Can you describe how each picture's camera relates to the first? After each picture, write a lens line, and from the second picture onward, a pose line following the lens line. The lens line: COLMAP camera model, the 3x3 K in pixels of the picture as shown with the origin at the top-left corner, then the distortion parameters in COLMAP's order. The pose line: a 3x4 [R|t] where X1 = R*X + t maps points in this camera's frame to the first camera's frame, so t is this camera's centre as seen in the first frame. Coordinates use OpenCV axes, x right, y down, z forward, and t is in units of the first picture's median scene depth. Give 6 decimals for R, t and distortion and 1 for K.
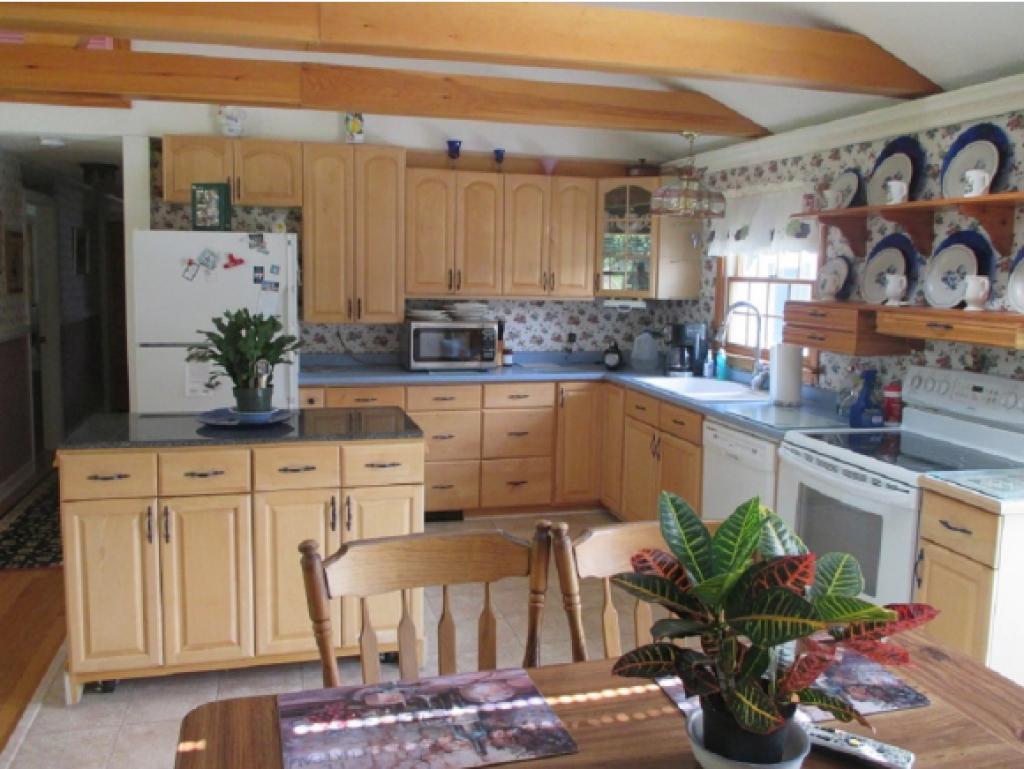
lens RADIAL K [[859.8, 0, 511.0], [0, 859.8, 360.8], [0, 0, 1]] dist [-0.007950, -0.000243]
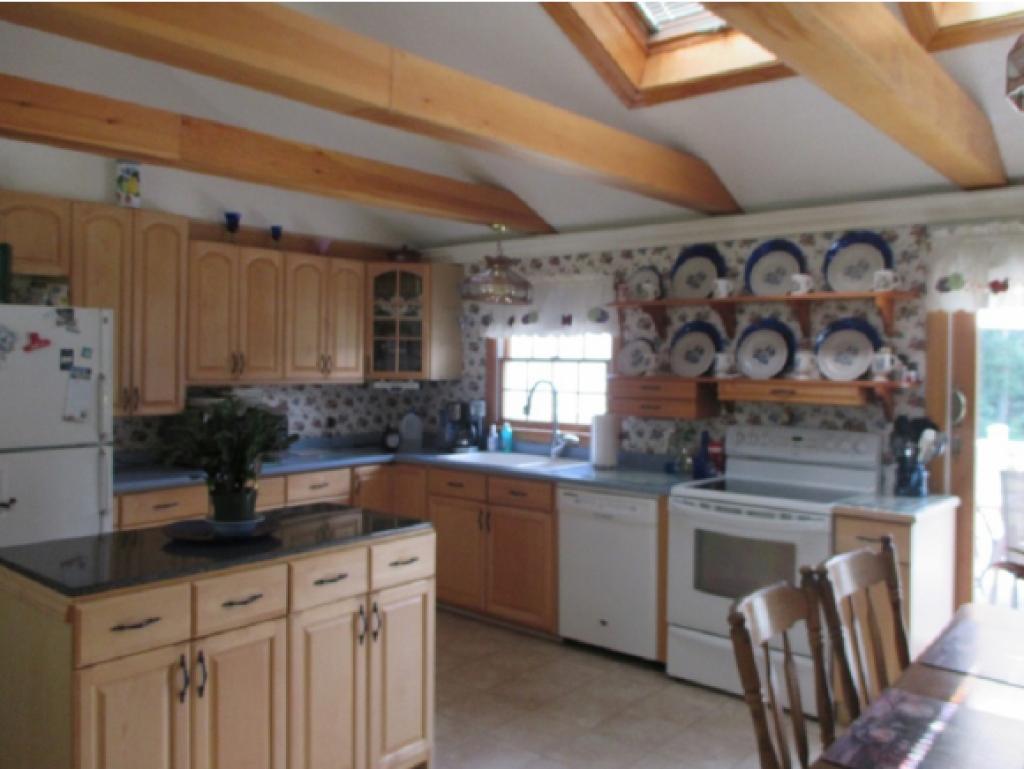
lens RADIAL K [[854.7, 0, 518.0], [0, 854.7, 353.5], [0, 0, 1]] dist [-0.029877, 0.001272]
pose [[0.824599, -0.006027, 0.565686, -0.354858], [0.066015, 0.994137, -0.085638, -0.008796], [-0.561853, 0.107961, 0.820162, 0.101977]]
